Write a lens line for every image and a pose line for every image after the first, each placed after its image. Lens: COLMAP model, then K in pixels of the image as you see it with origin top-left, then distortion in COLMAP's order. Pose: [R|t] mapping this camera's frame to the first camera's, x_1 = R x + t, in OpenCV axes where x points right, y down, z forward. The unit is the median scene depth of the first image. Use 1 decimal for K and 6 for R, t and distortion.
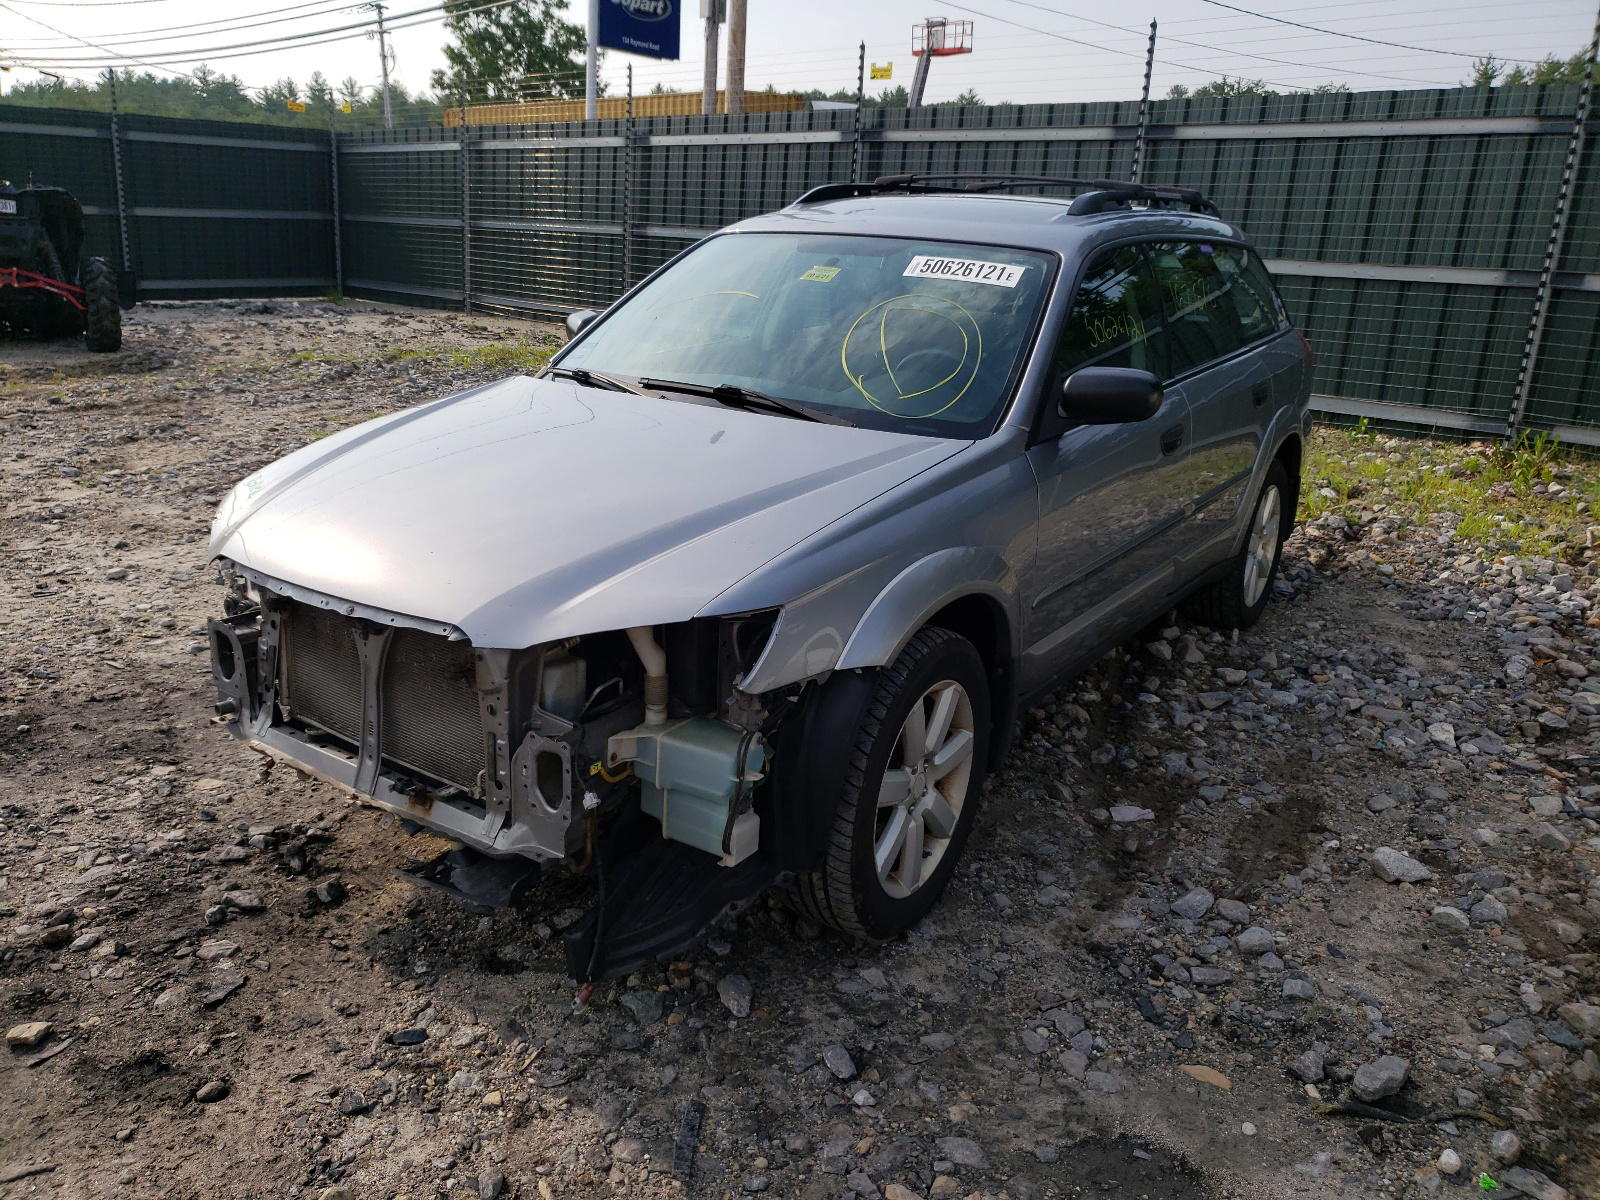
lens RADIAL K [[1214.8, 0, 800.0], [0, 1214.8, 600.0], [0, 0, 1]] dist [-0.022755, 0.002699]
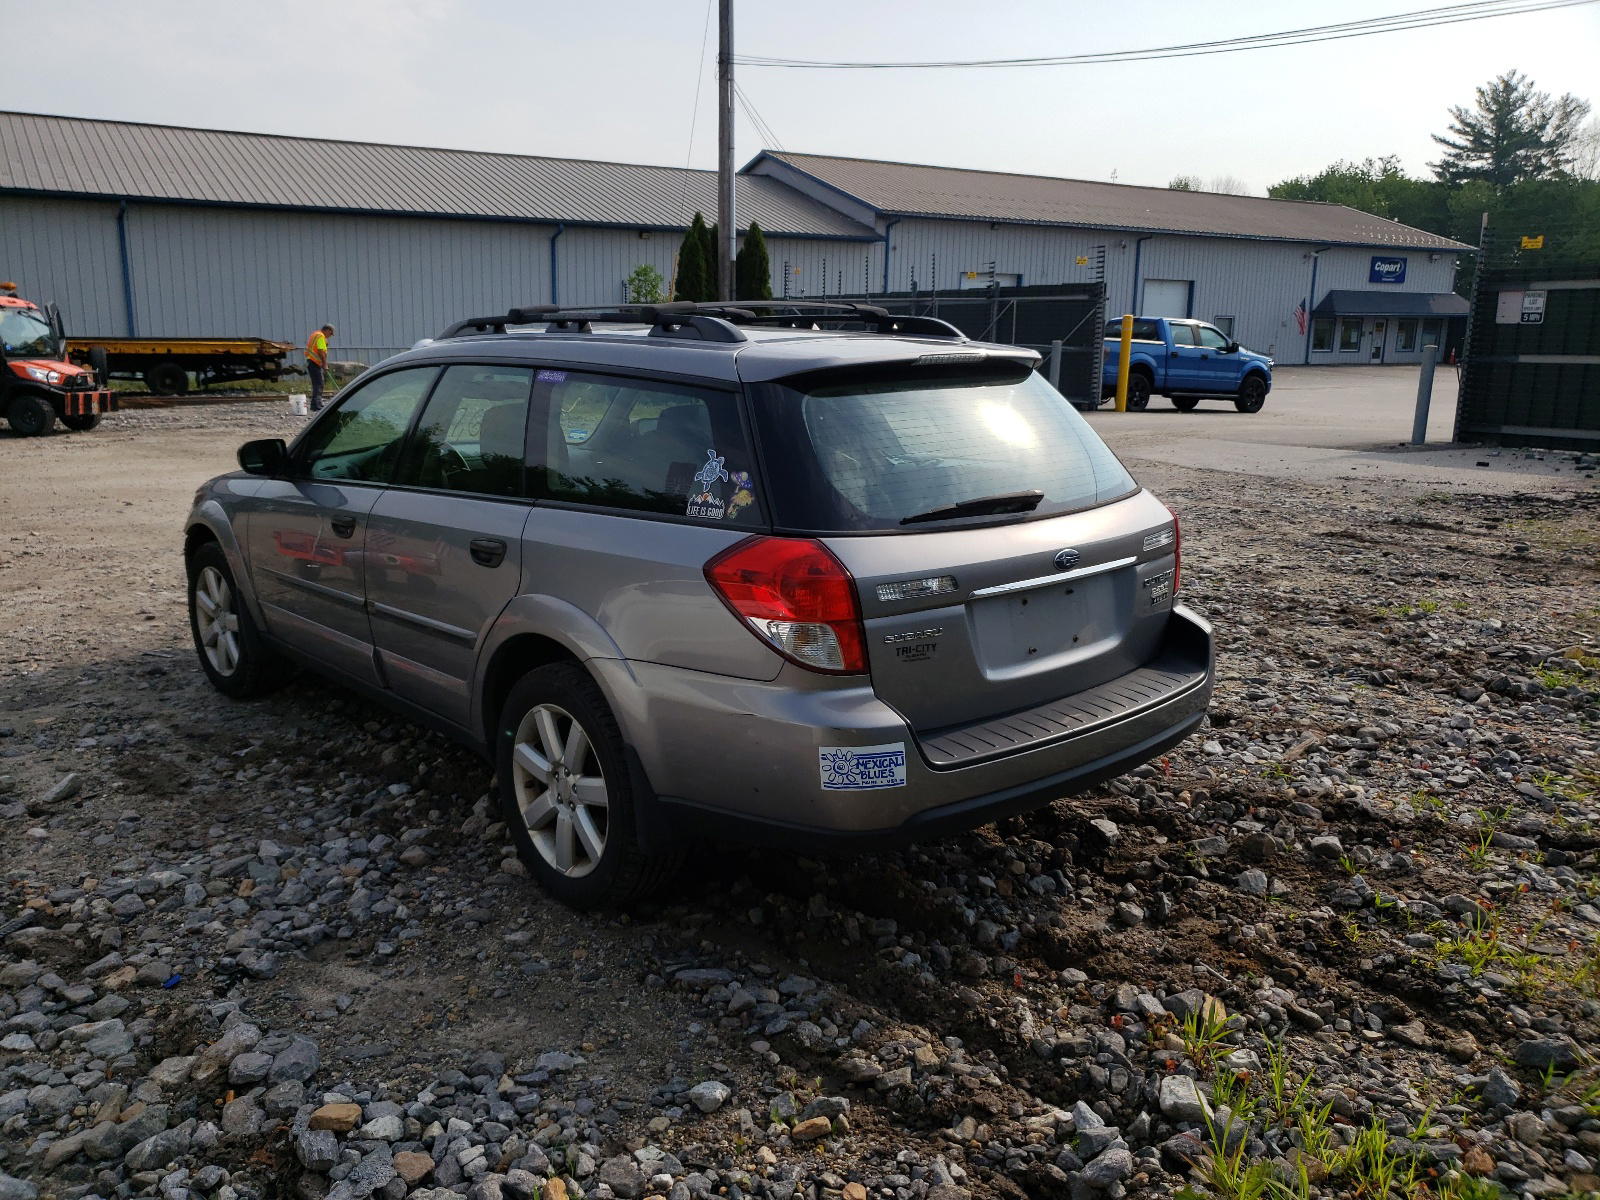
lens RADIAL K [[1214.8, 0, 800.0], [0, 1214.8, 600.0], [0, 0, 1]] dist [-0.022755, 0.002699]
pose [[-0.215280, 0.162594, -0.962921, 1.684826], [-0.294307, 0.929395, 0.222731, -0.567353], [0.931149, 0.331344, -0.152228, 2.013731]]
